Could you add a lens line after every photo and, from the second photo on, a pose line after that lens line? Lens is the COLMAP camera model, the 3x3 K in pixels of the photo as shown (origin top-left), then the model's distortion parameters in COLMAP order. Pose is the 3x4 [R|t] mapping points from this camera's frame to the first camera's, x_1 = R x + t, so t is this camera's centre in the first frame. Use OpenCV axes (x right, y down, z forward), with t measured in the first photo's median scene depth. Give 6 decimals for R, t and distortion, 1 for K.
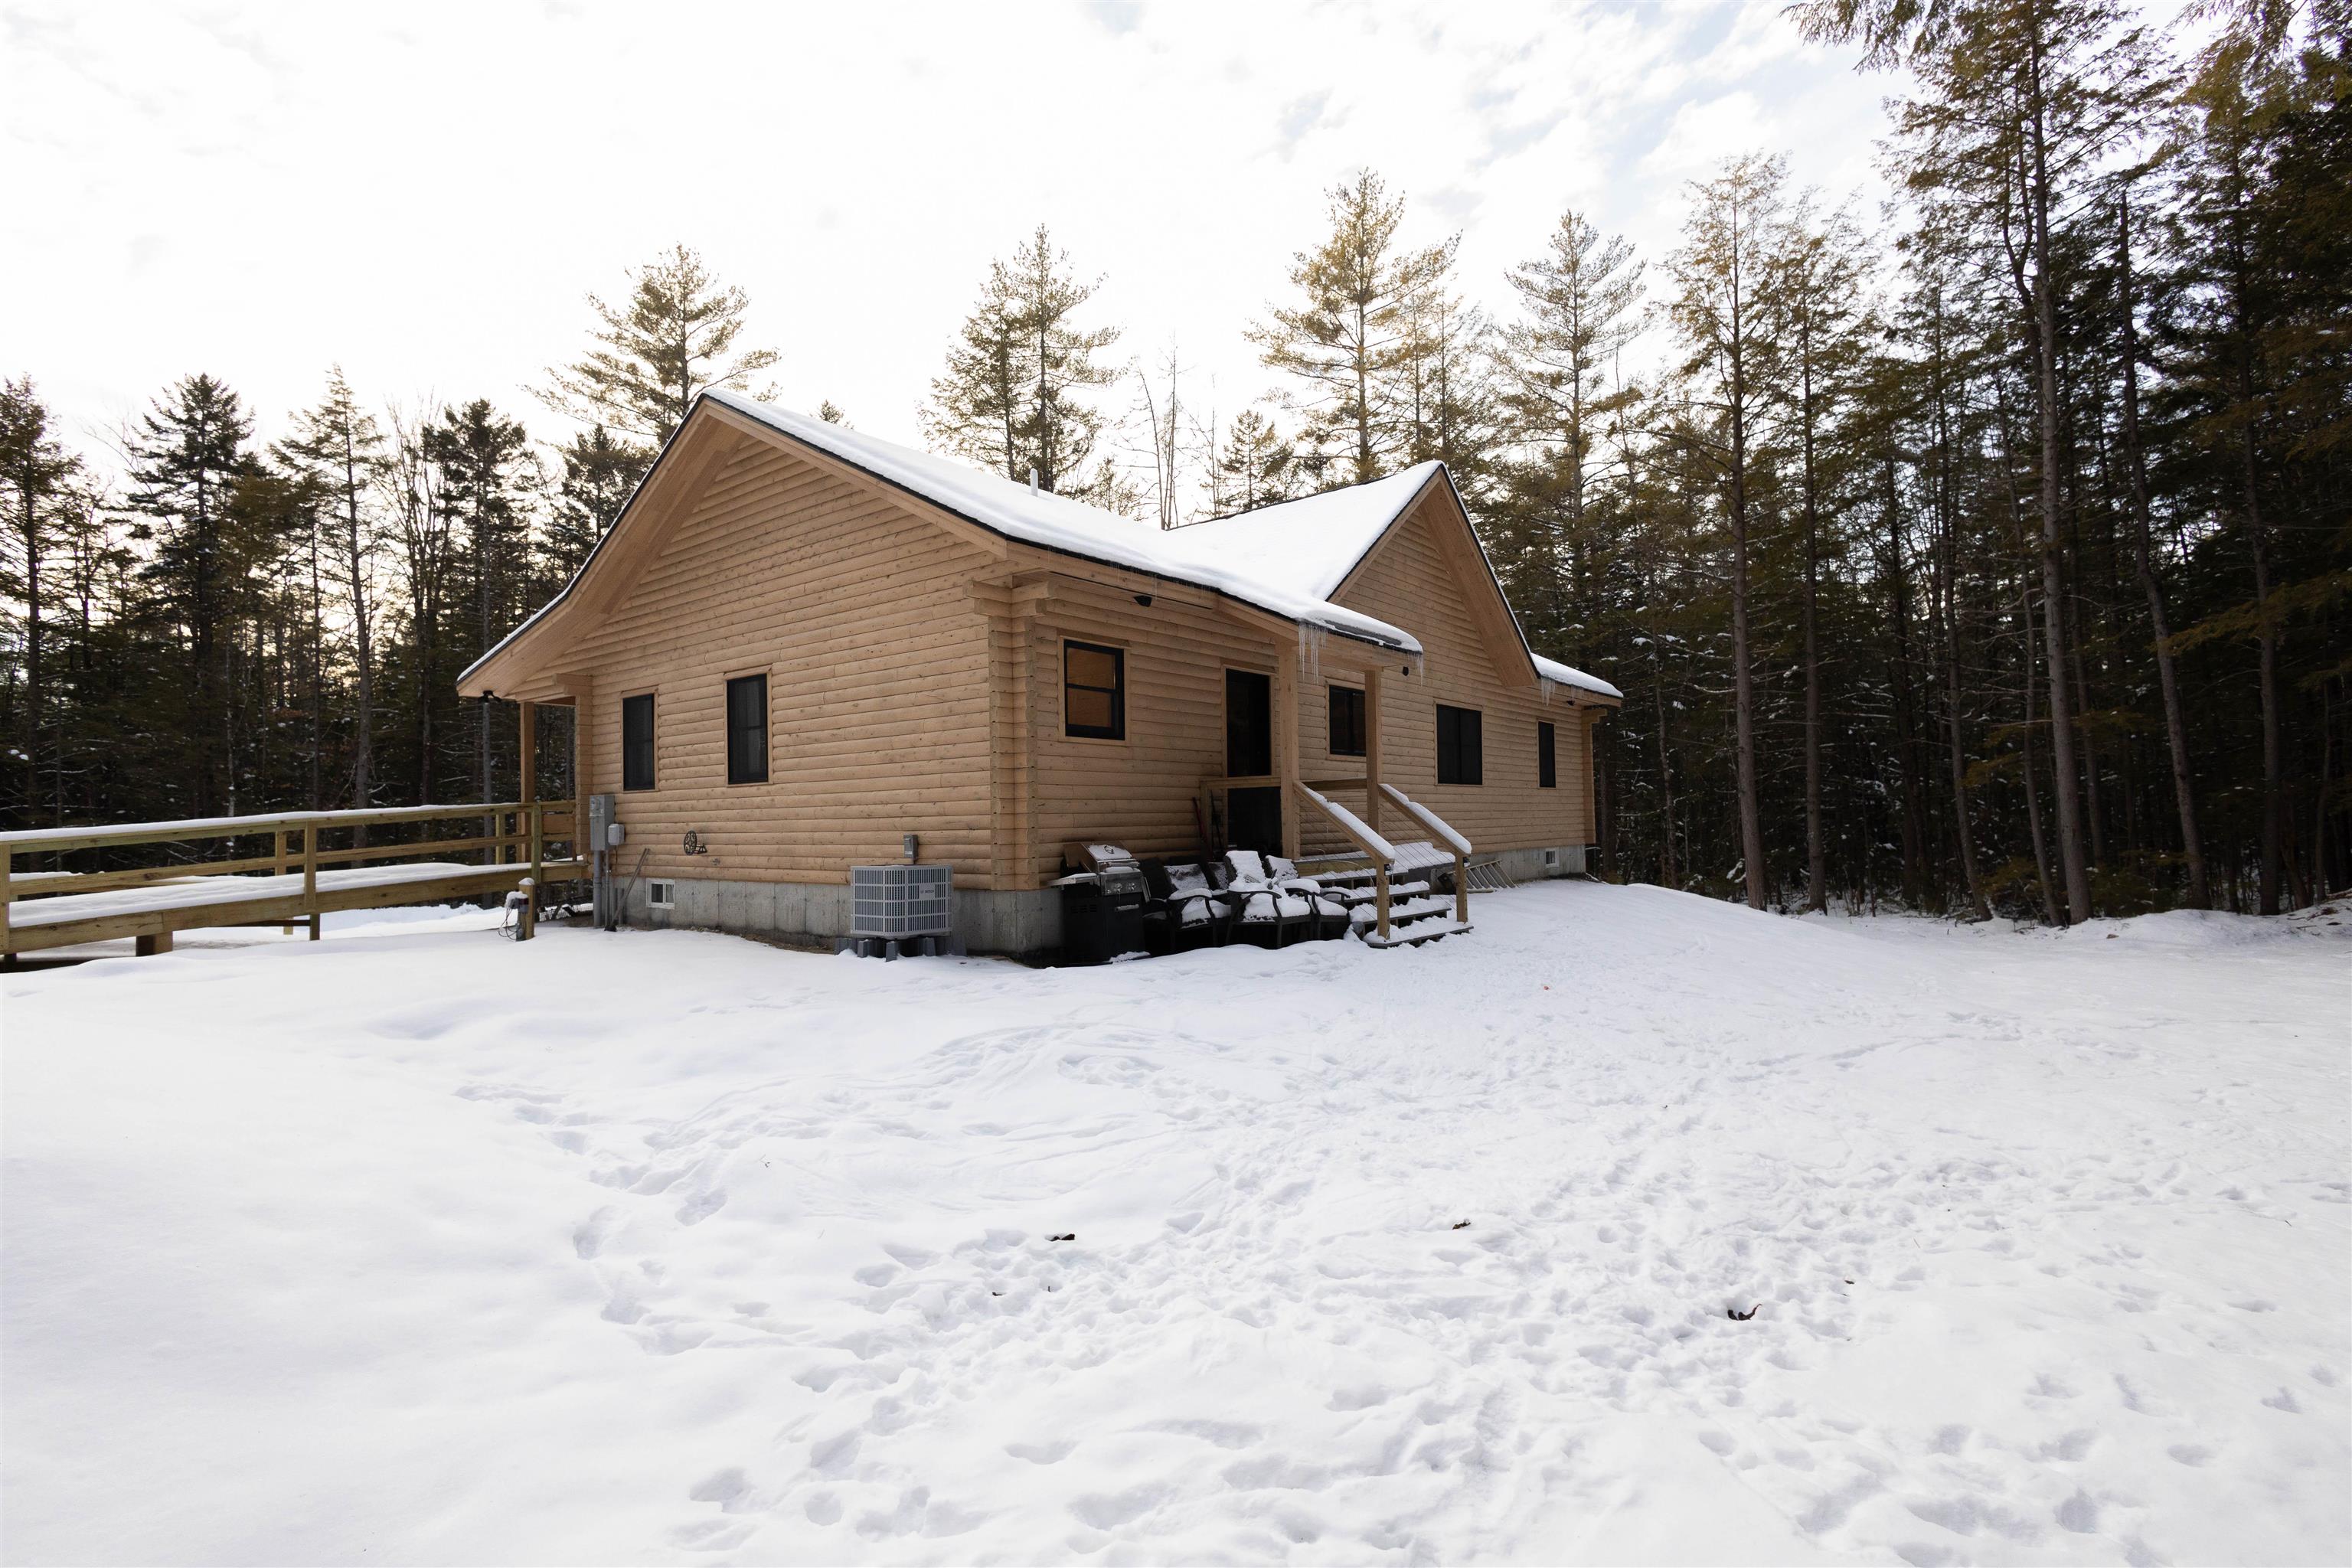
lens RADIAL K [[1110.7, 0, 1176.0], [0, 1110.7, 784.0], [0, 0, 1]] dist [0.001158, -0.000019]
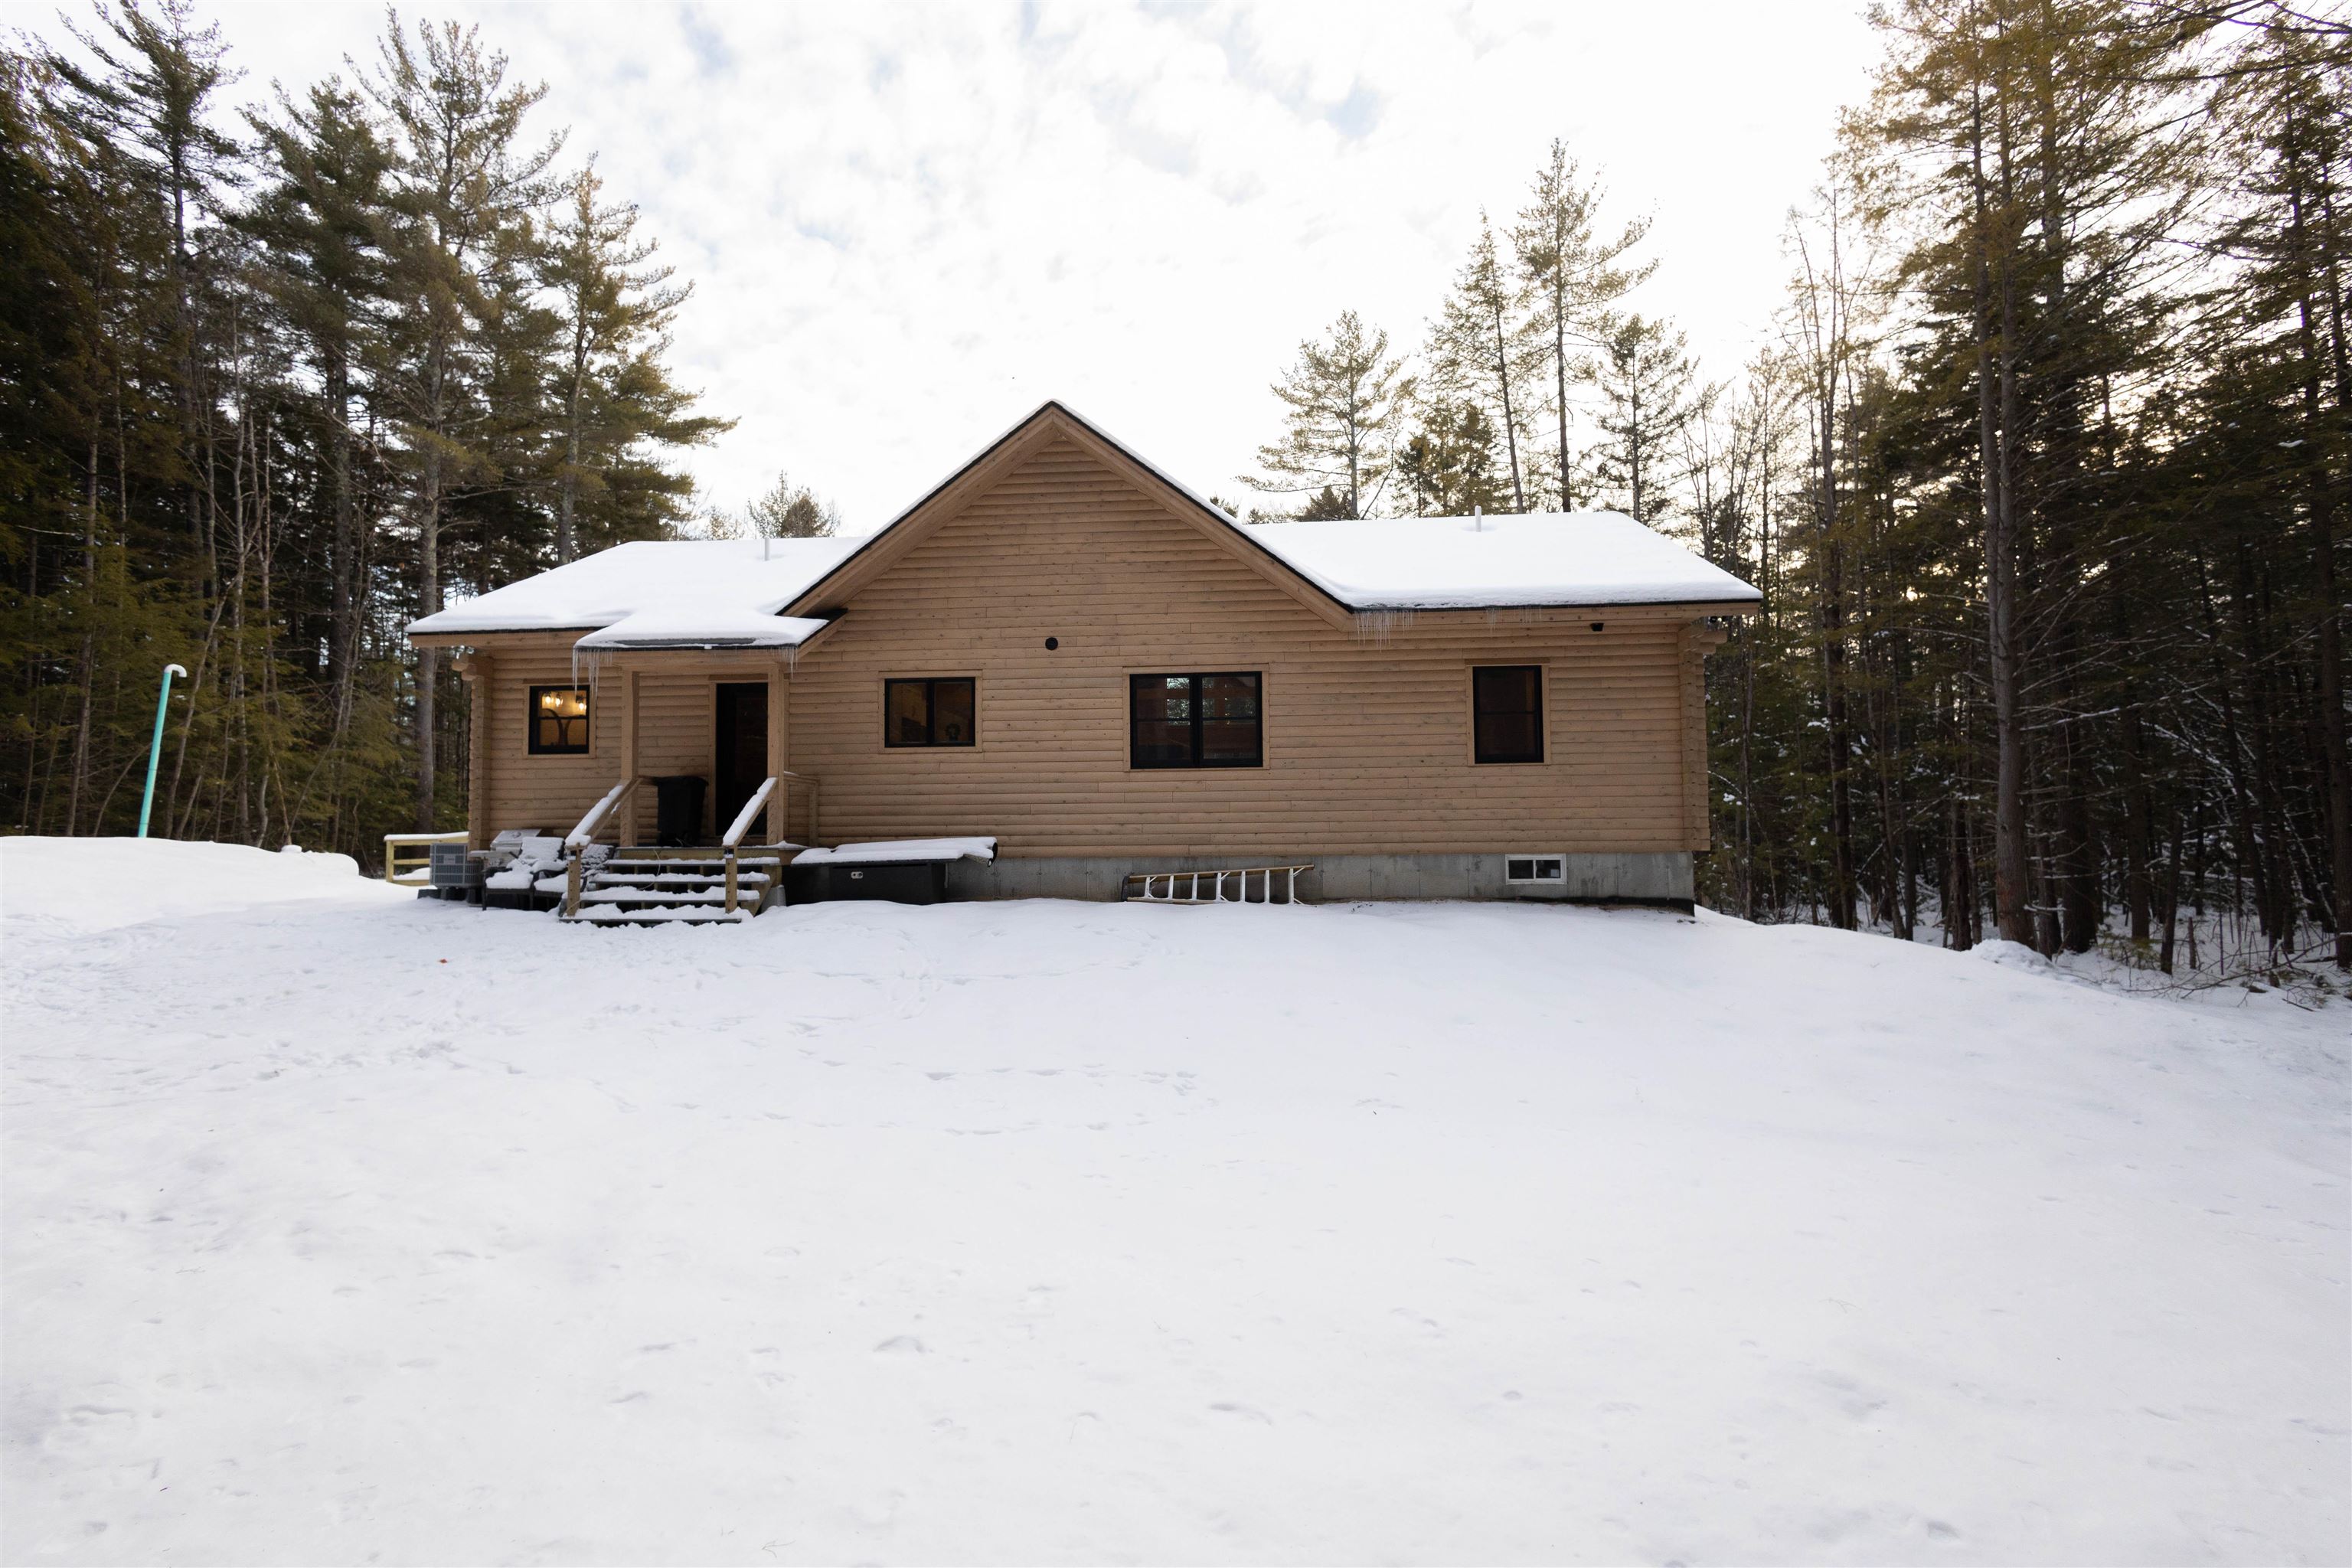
lens RADIAL K [[1077.1, 0, 1174.6], [0, 1077.1, 824.0], [0, 0, 1]] dist [0.004122, -0.000080]
pose [[0.556127, -0.001451, -0.831096, 1.286557], [0.028547, 0.999442, 0.017358, 0.037976], [0.830607, -0.033379, 0.555858, 0.785365]]
